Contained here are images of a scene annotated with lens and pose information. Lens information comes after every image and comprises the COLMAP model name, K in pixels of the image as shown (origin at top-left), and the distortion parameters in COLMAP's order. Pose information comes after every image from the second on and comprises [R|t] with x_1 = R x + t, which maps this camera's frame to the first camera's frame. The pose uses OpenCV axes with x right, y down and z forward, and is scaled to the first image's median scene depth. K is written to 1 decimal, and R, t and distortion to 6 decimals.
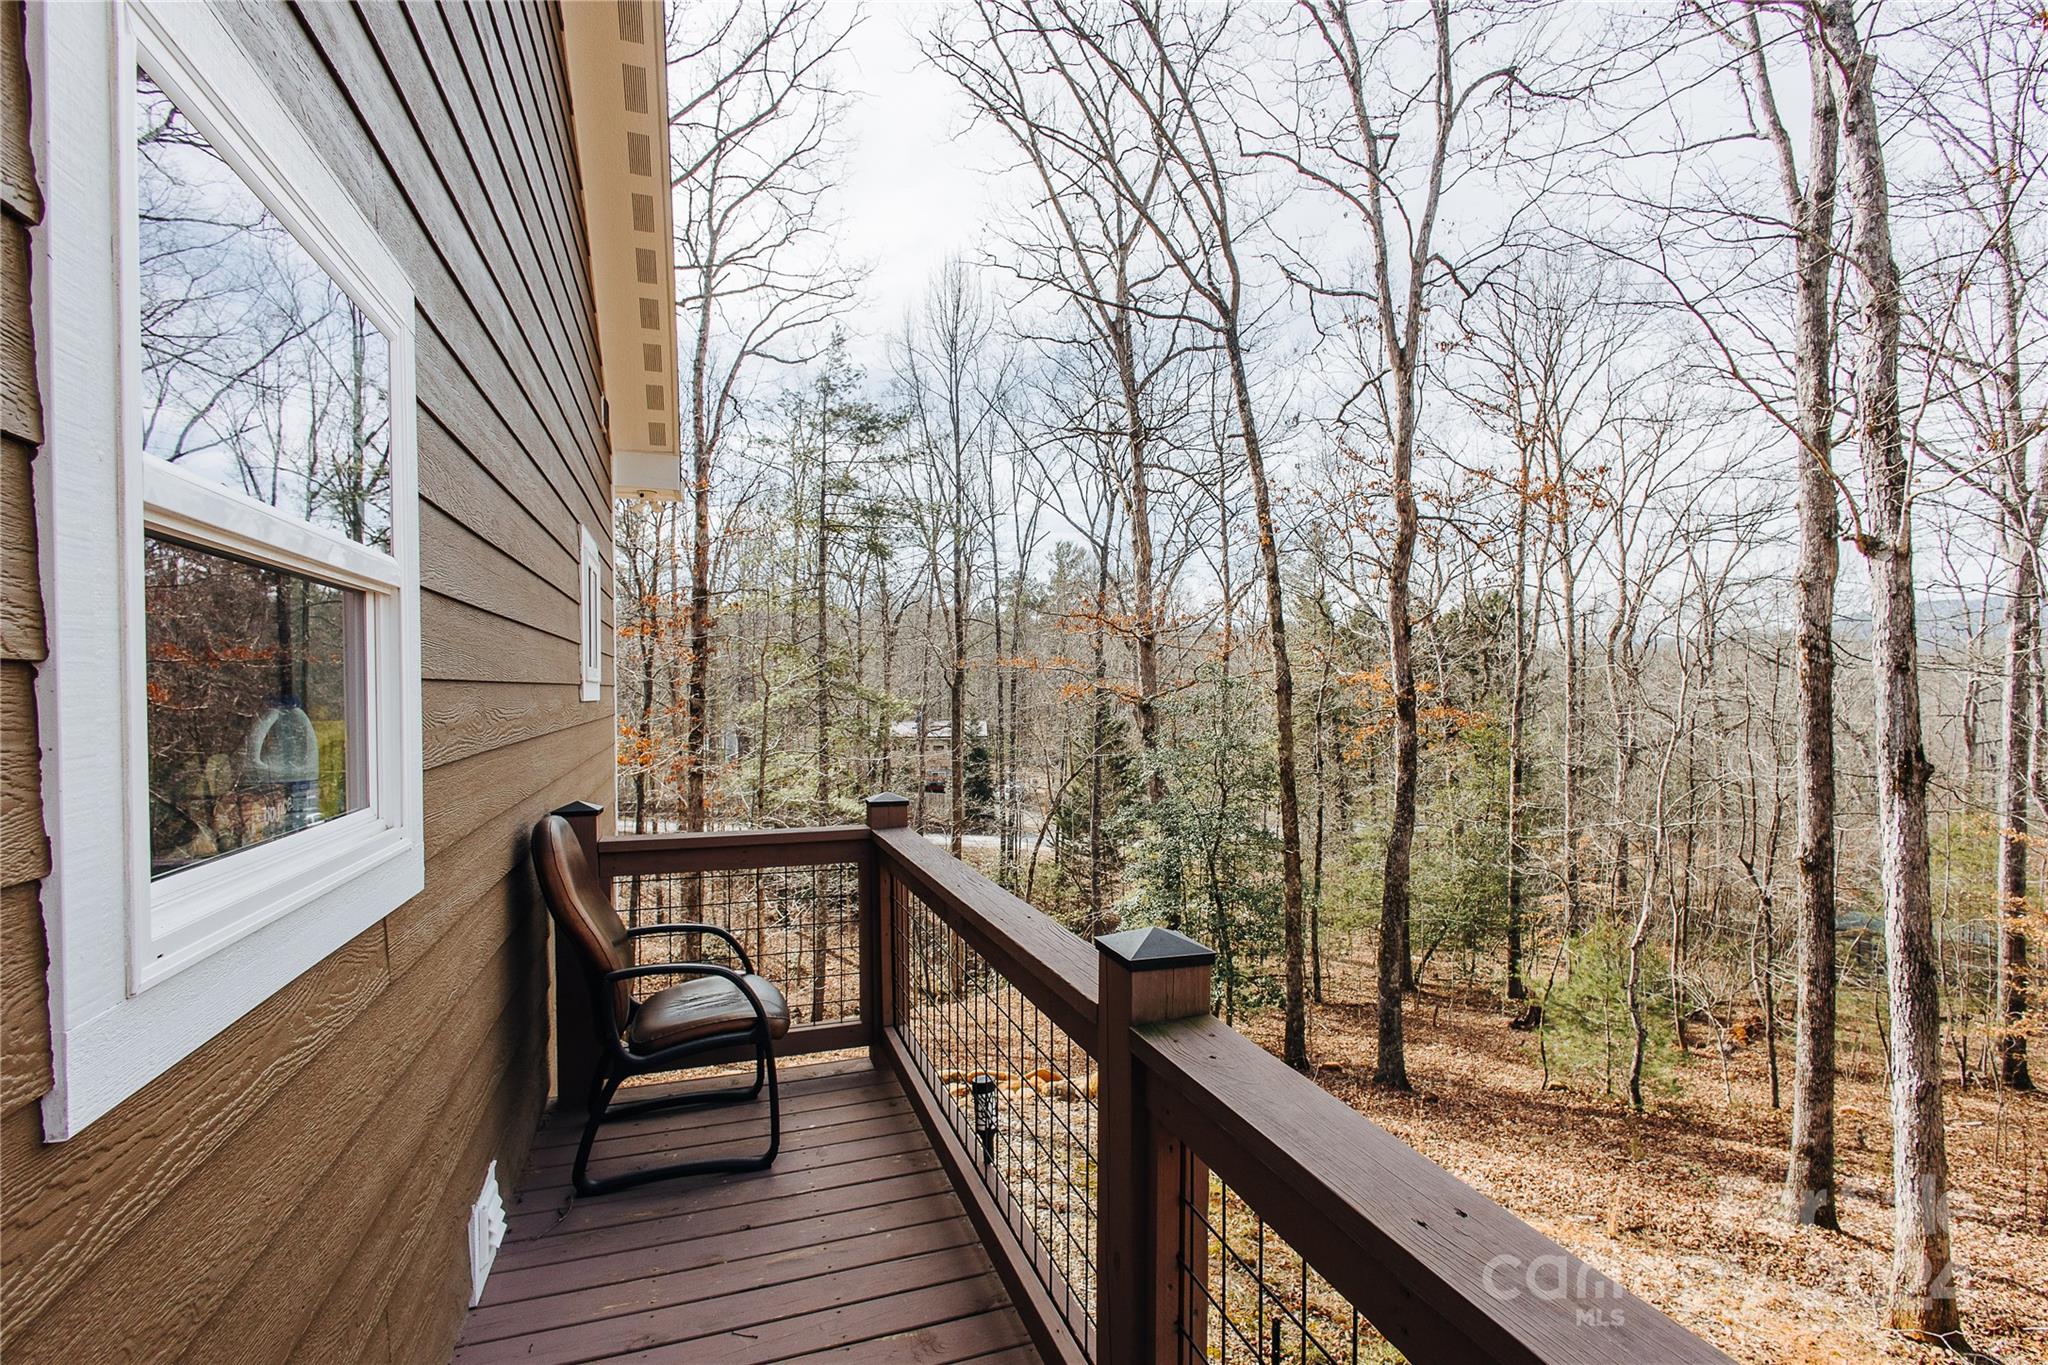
lens RADIAL K [[995.1, 0, 1071.6], [0, 995.1, 713.6], [0, 0, 1]] dist [0.006268, 0.000050]
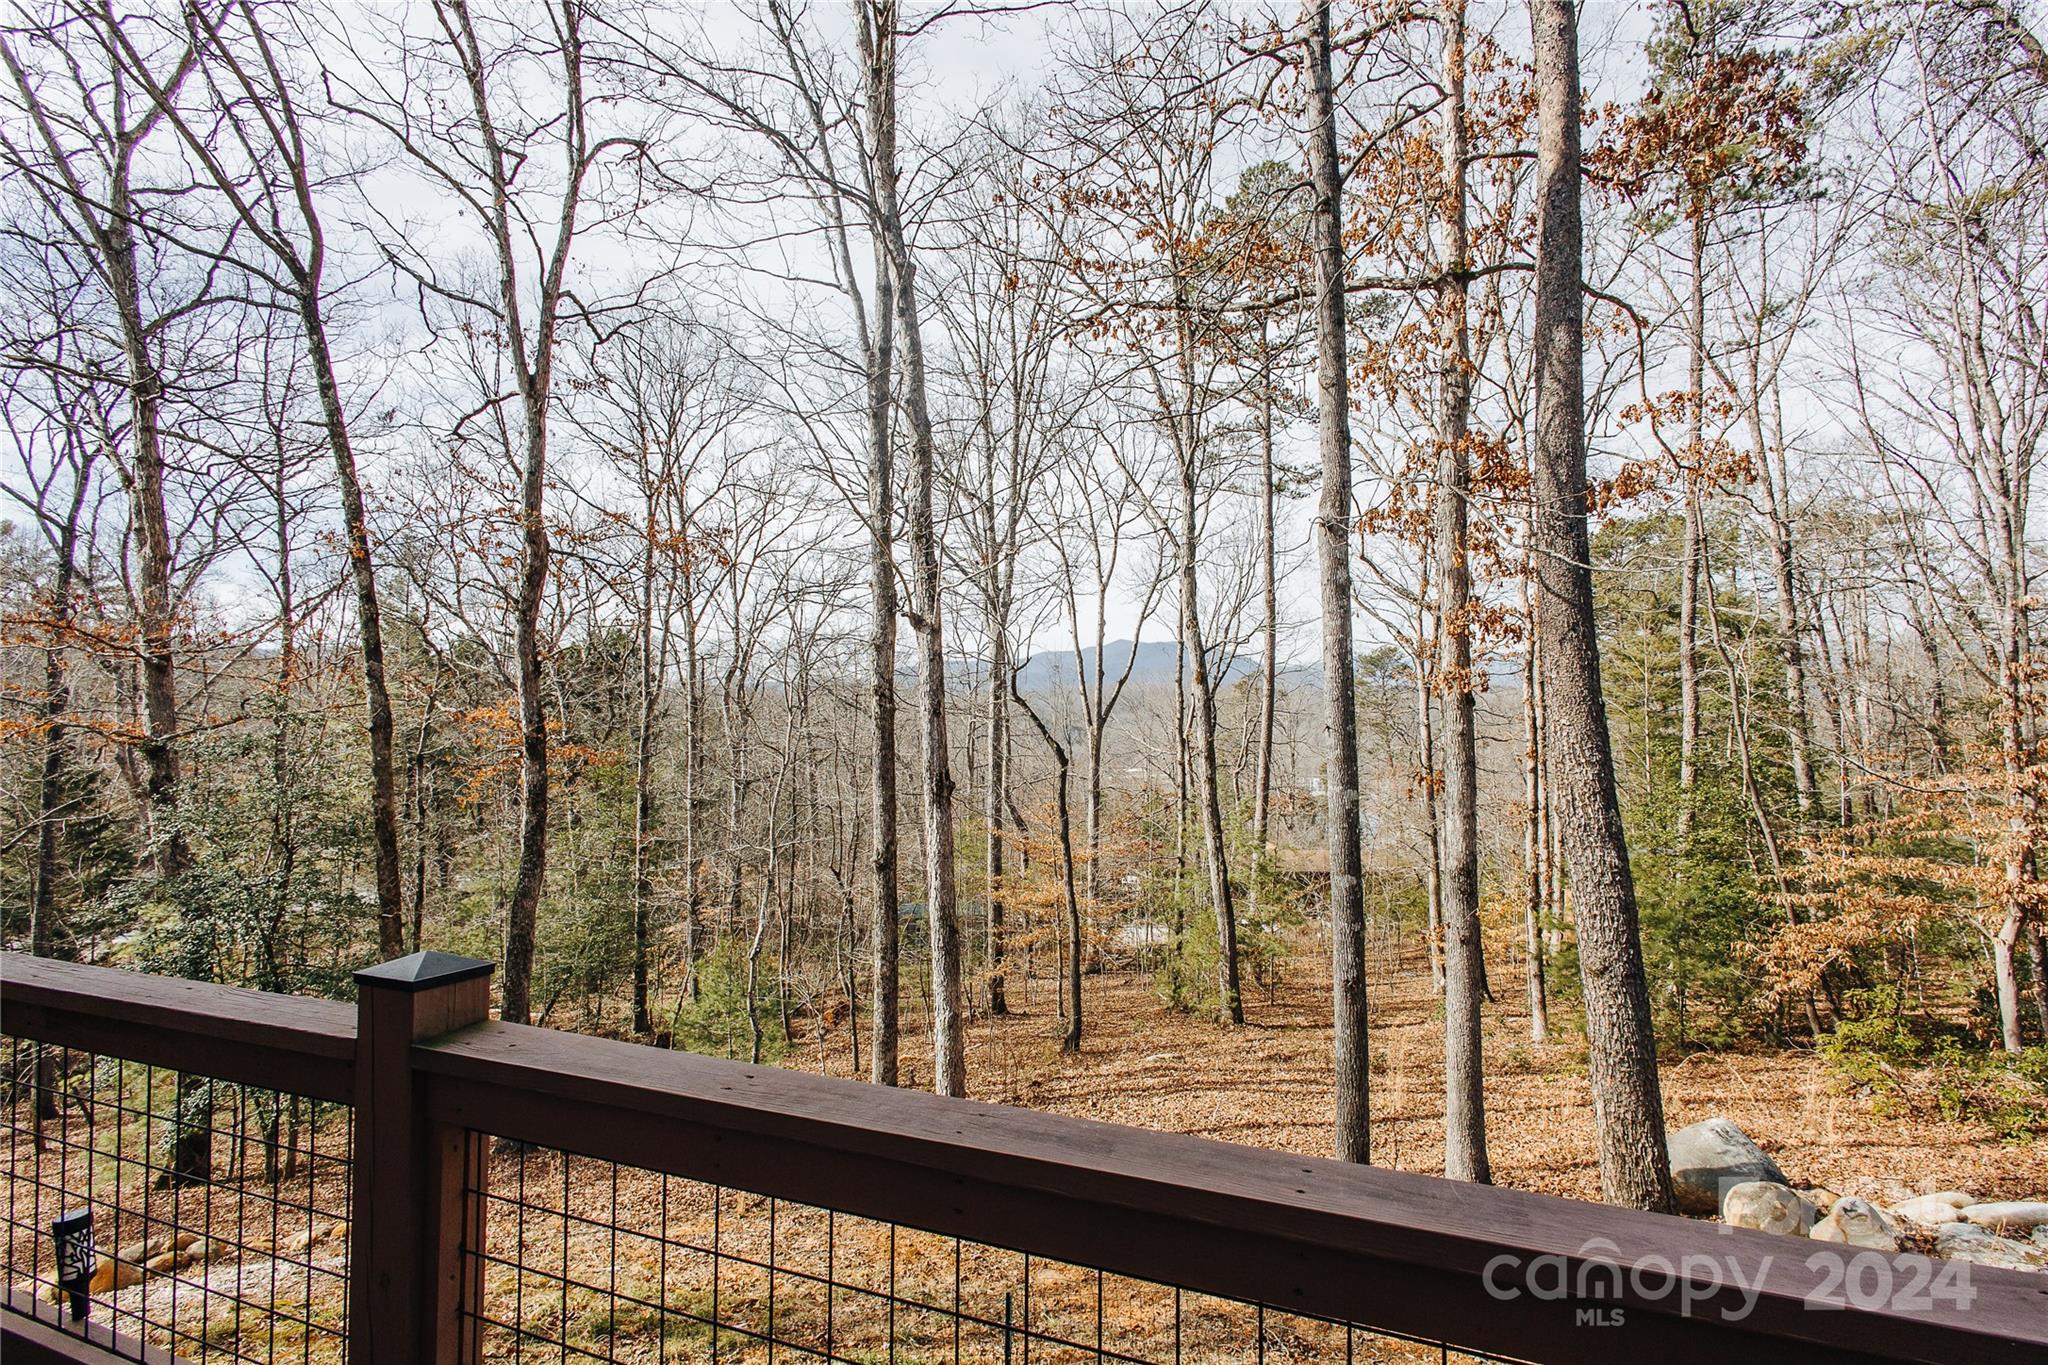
lens RADIAL K [[991.5, 0, 1062.9], [0, 991.5, 708.1], [0, 0, 1]] dist [0.025306, -0.010589]
pose [[0.678395, 0.016022, 0.734523, -0.021120], [0.016119, 0.999197, -0.036683, 0.000401], [-0.734521, 0.036725, 0.677592, -0.020343]]
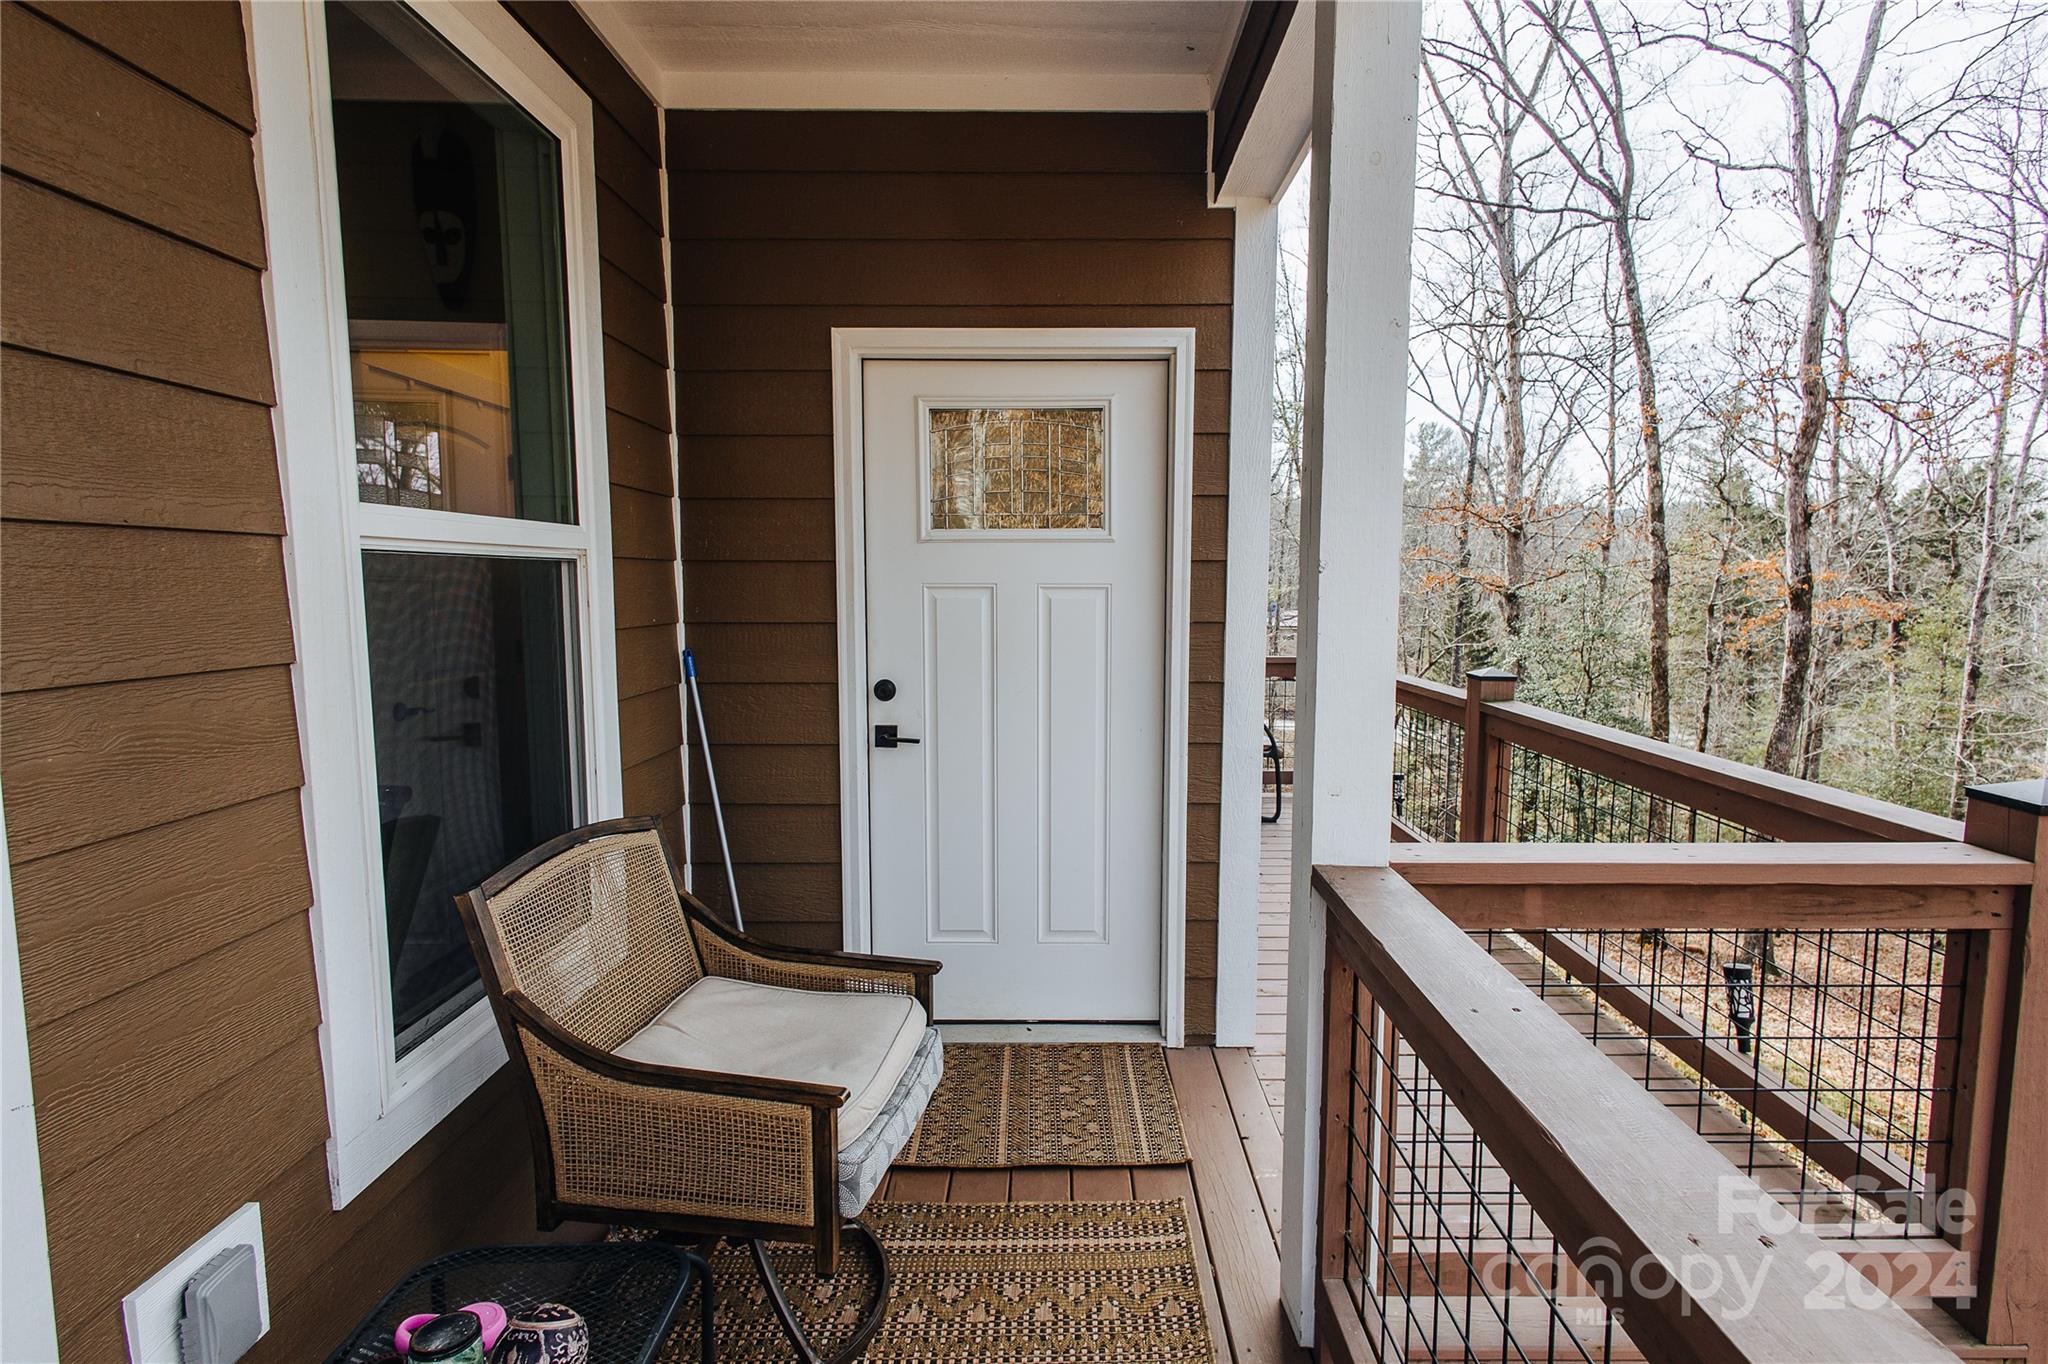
lens RADIAL K [[998.1, 0, 1061.1], [0, 998.1, 688.3], [0, 0, 1]] dist [0.002579, -0.000115]
pose [[0.938995, 0.038200, -0.341802, -0.006615], [-0.009303, 0.996270, 0.085786, 0.004523], [0.343804, -0.077372, 0.935848, -0.149273]]
